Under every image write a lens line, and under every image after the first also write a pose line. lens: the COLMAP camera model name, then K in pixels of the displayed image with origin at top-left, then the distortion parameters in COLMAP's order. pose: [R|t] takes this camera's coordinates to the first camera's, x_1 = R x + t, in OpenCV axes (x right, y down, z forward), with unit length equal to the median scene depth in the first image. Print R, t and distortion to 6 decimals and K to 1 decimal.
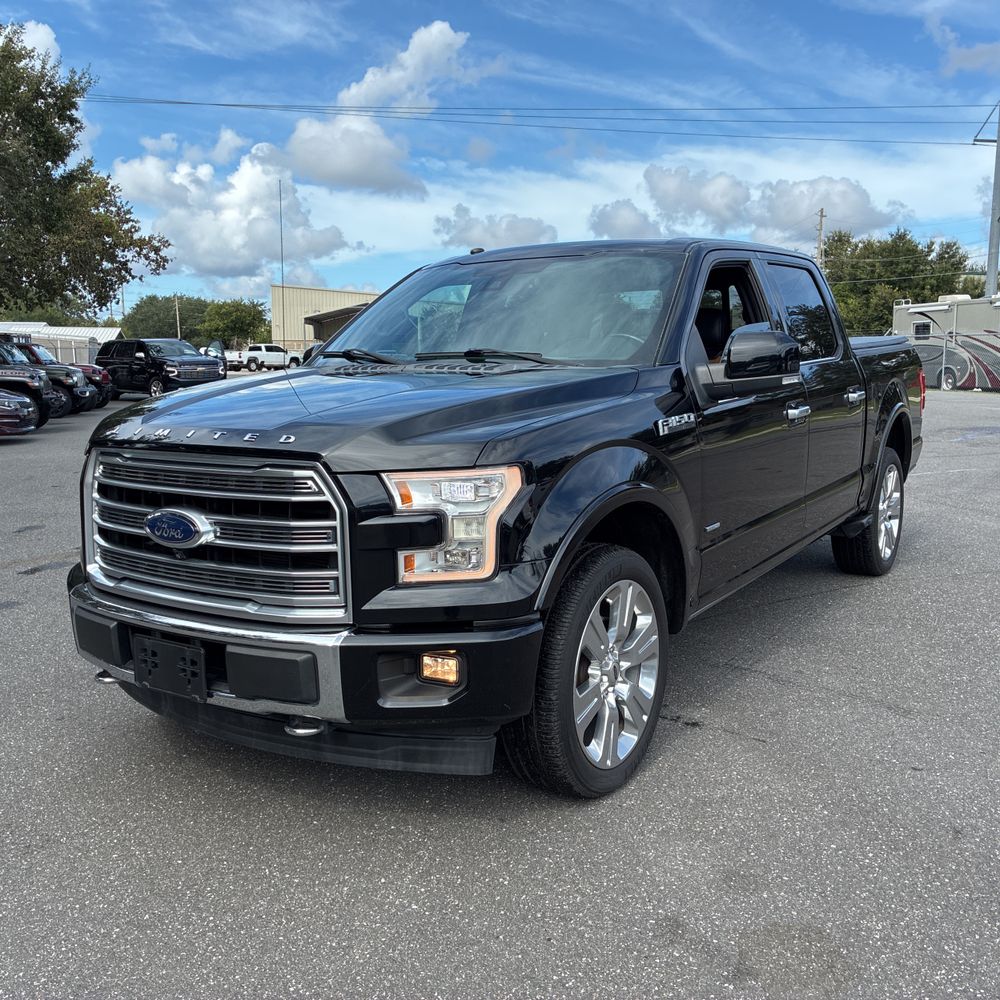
lens RADIAL K [[1016.9, 0, 498.2], [0, 1016.9, 496.6], [0, 0, 1]] dist [0.039637, -0.030631]
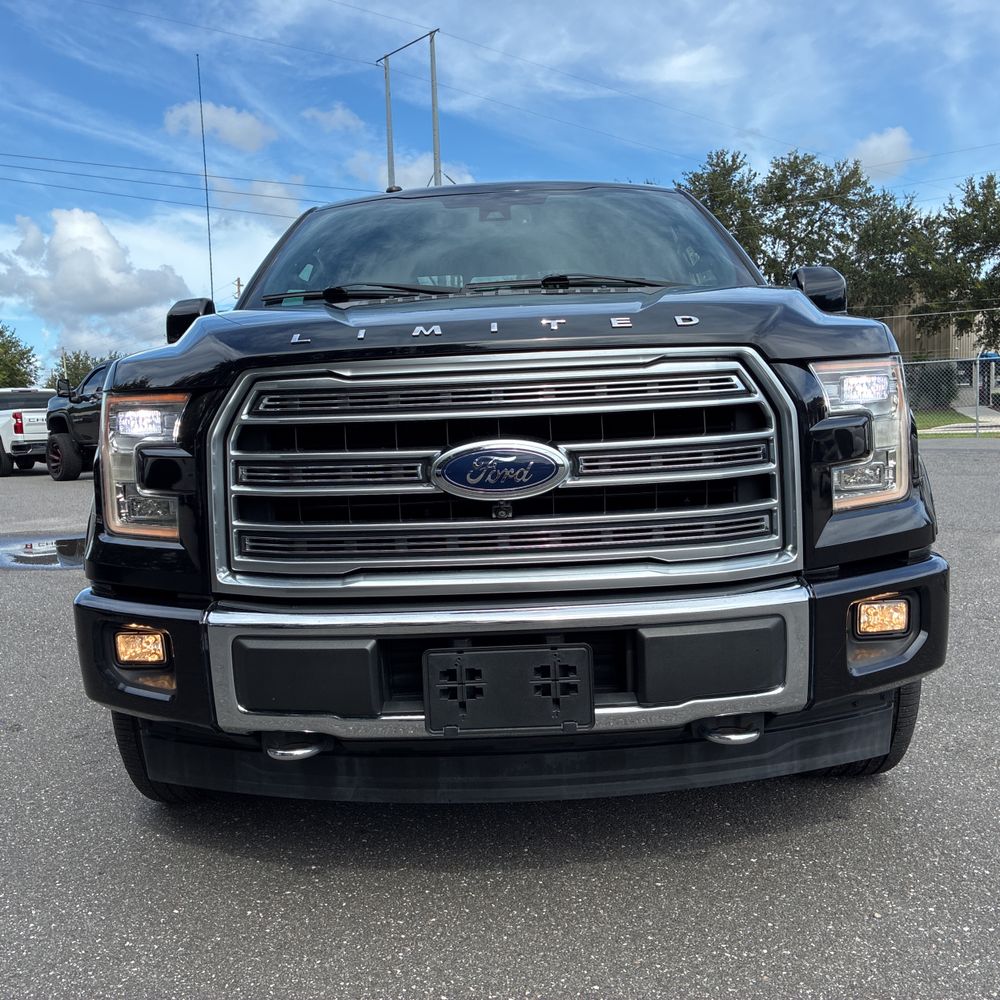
lens RADIAL K [[1011.0, 0, 493.3], [0, 1011.0, 495.5], [0, 0, 1]] dist [0.035493, -0.016324]
pose [[0.842487, -0.068095, 0.534395, -0.650102], [0.104451, 0.993802, -0.038036, 0.070173], [-0.528493, 0.087863, 0.844378, 0.459860]]
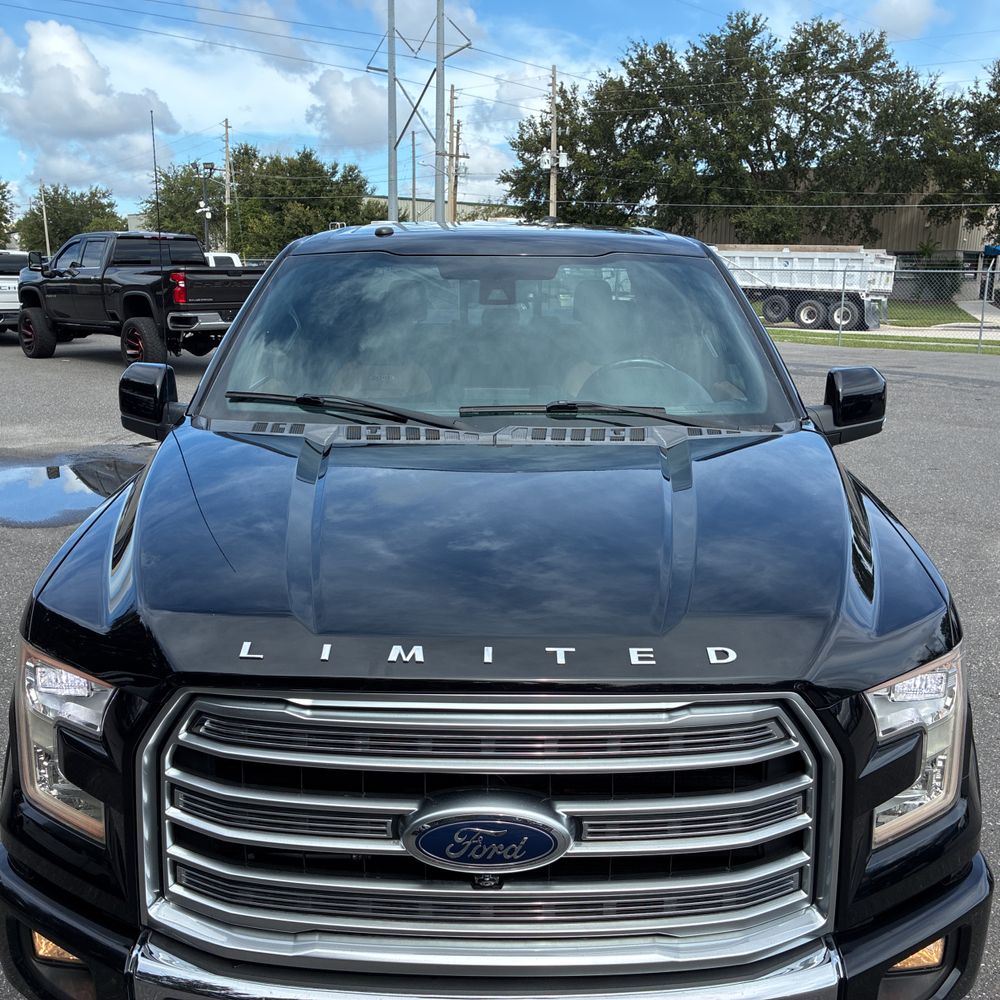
lens RADIAL K [[1013.2, 0, 504.5], [0, 1013.2, 497.6], [0, 0, 1]] dist [0.027135, -0.017562]
pose [[0.833660, -0.106309, 0.541950, -0.569098], [0.058581, 0.992784, 0.104632, -0.198236], [-0.549163, -0.055480, 0.833872, 0.552337]]
